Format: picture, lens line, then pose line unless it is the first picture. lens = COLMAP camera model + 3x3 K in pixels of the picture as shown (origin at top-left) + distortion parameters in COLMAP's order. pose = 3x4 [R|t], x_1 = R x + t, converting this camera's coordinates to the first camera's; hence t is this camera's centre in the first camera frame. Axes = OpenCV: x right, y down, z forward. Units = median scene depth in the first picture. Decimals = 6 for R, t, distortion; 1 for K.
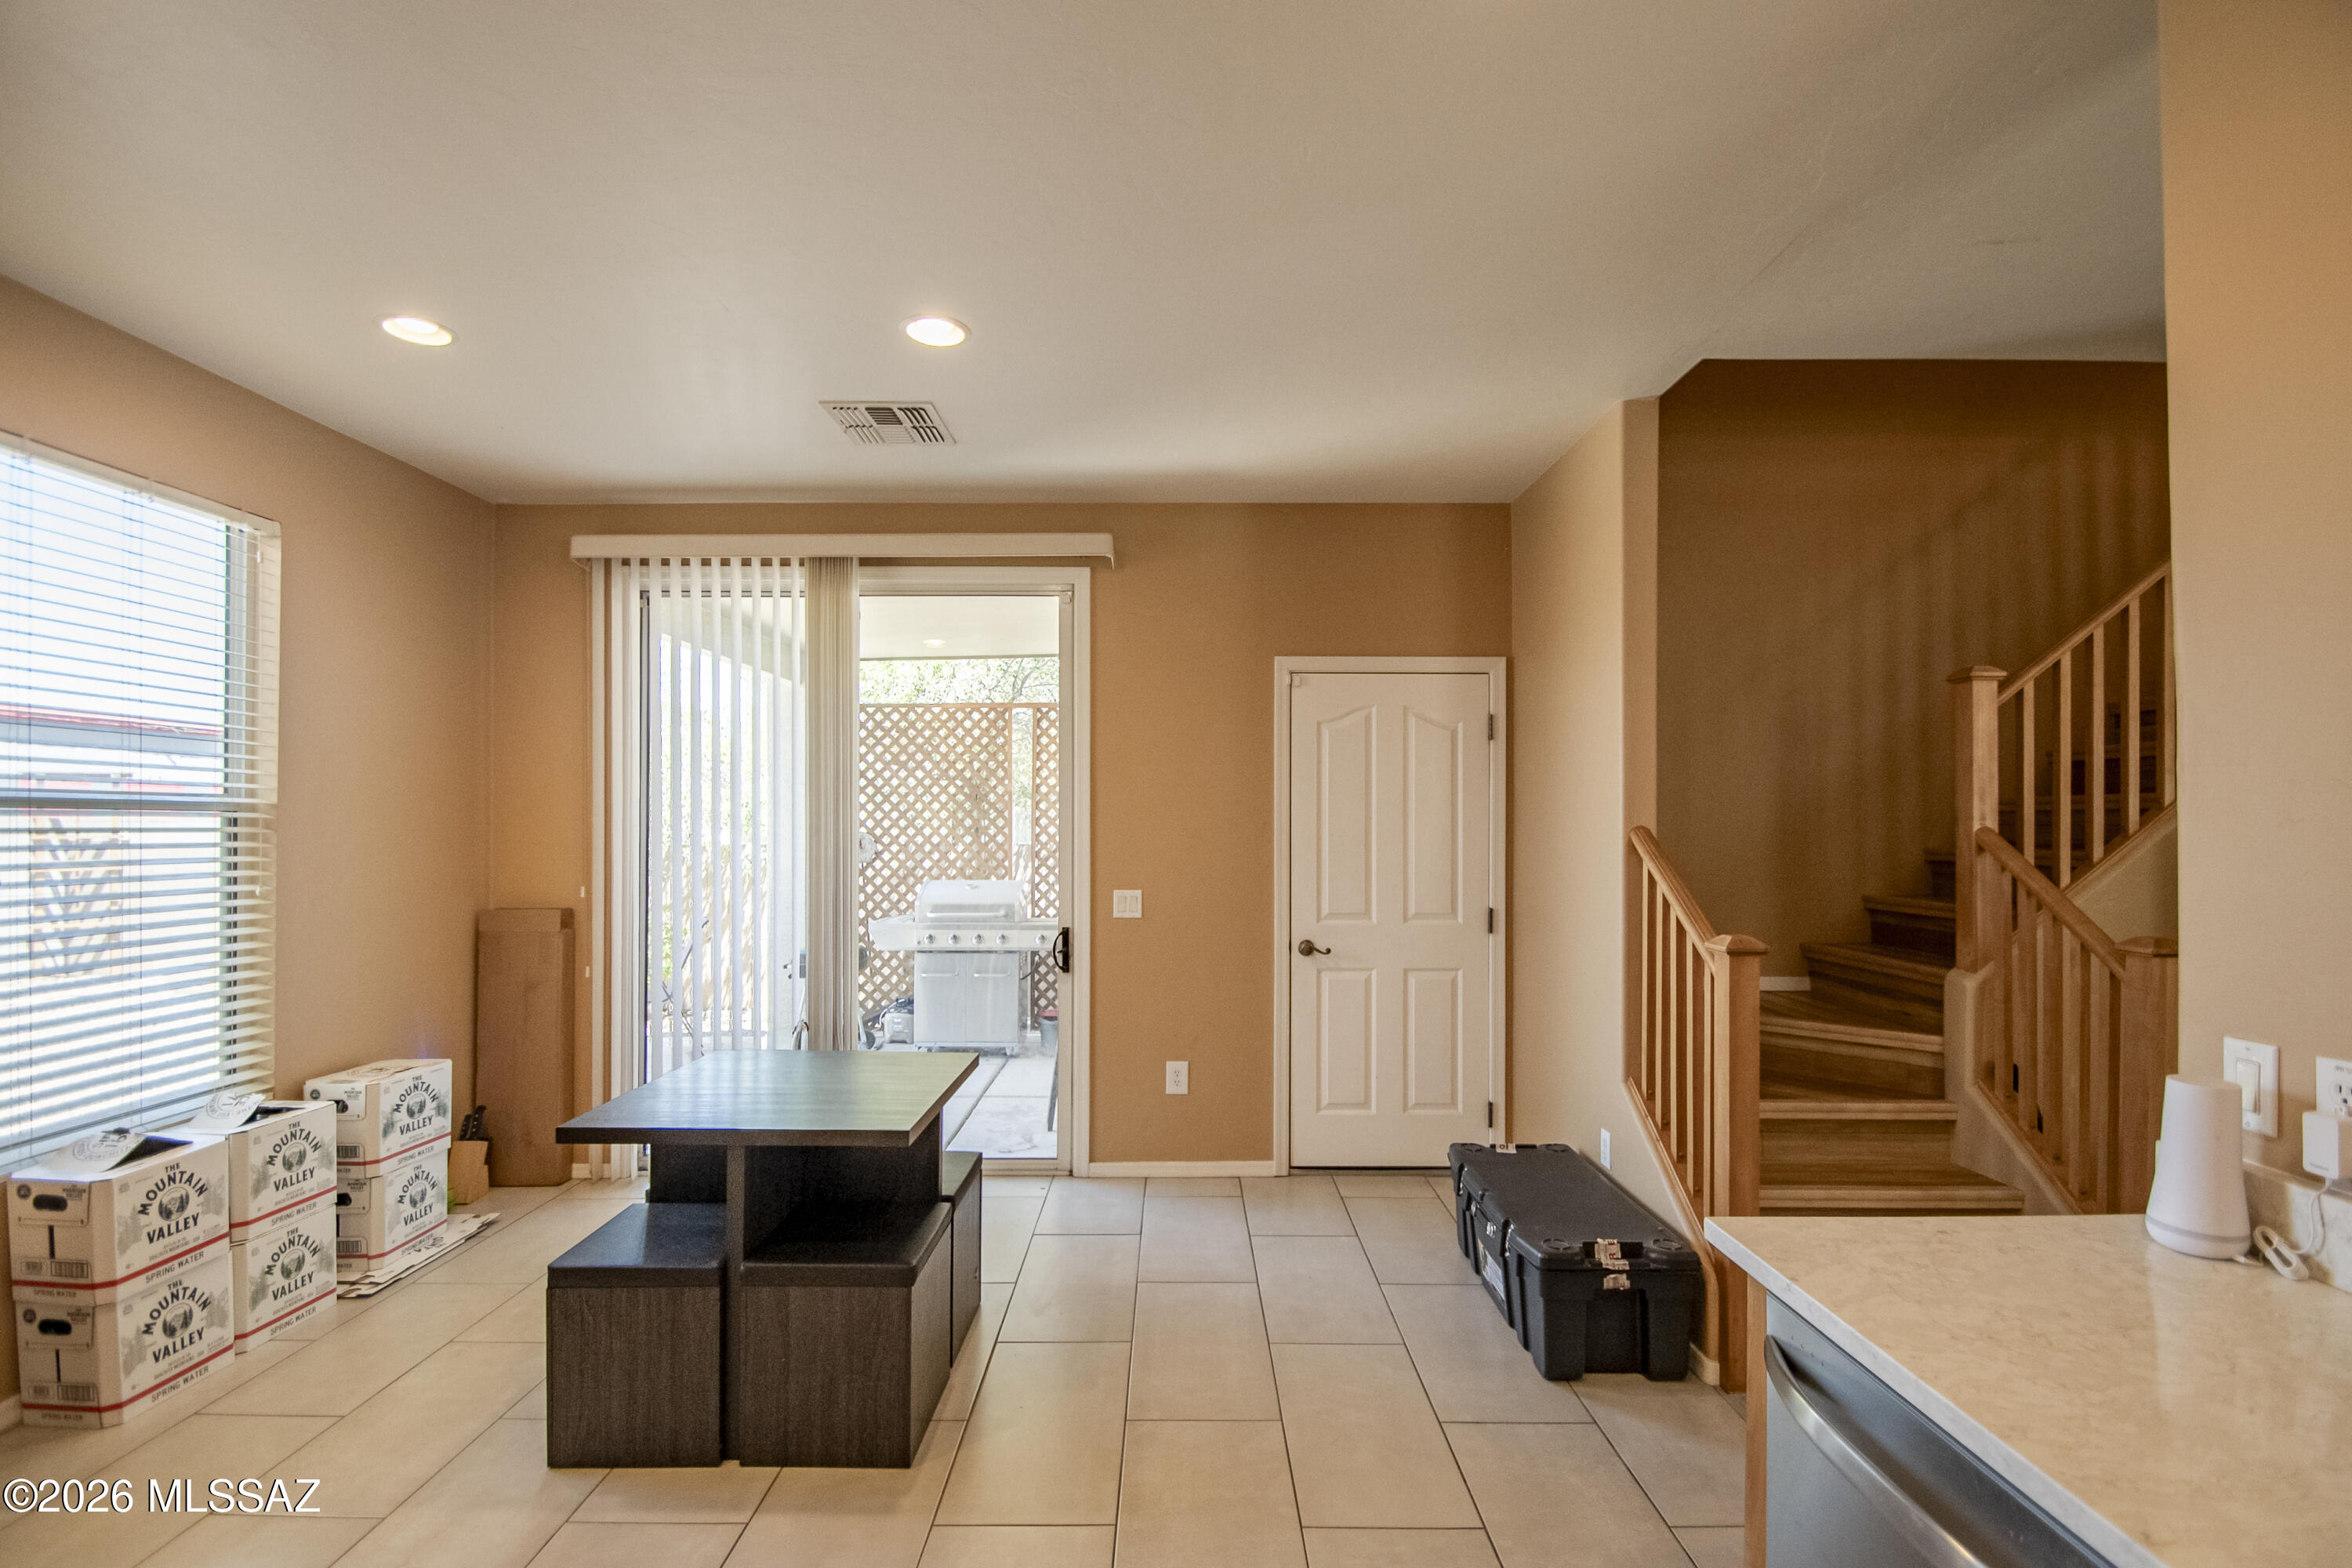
lens RADIAL K [[1017.6, 0, 1177.5], [0, 1017.6, 823.3], [0, 0, 1]] dist [-0.021631, -0.000144]
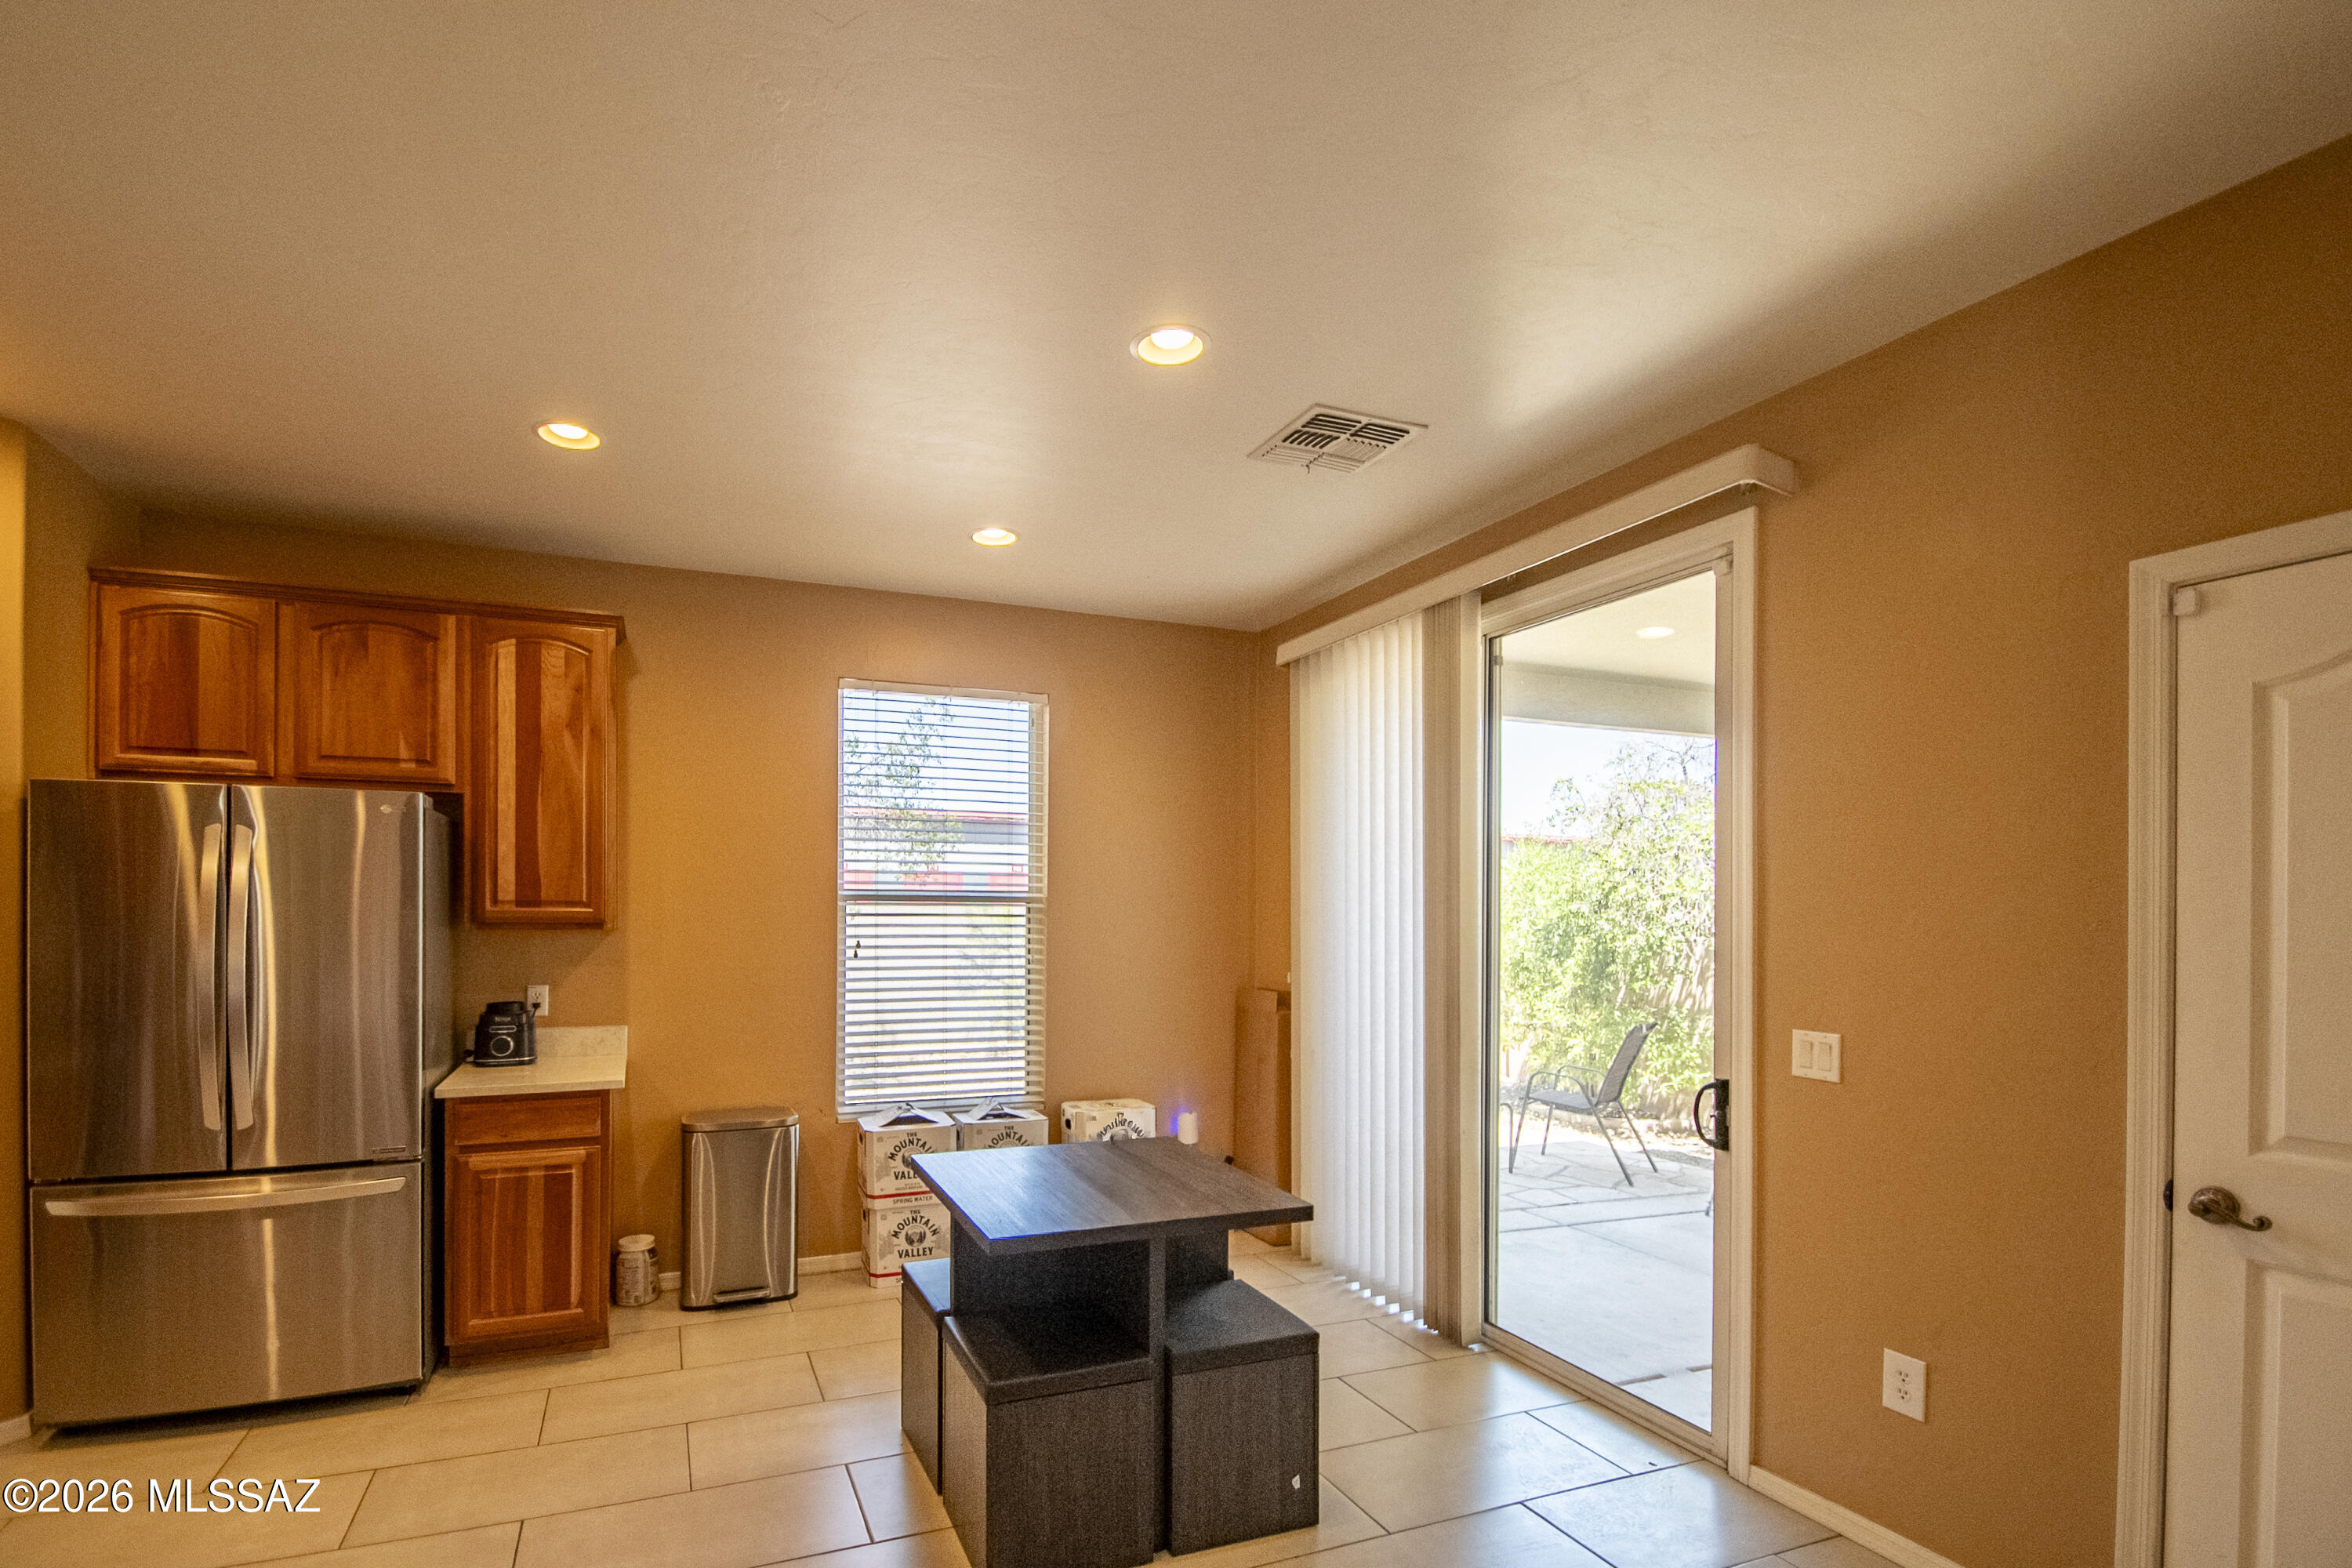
lens RADIAL K [[1043.5, 0, 1039.5], [0, 1043.5, 889.4], [0, 0, 1]] dist [-0.032871, -0.000369]
pose [[0.348462, -0.014418, -0.937212, 0.350726], [-0.002462, 0.999864, -0.016298, -0.005506], [0.937319, 0.007987, 0.348380, 0.374900]]
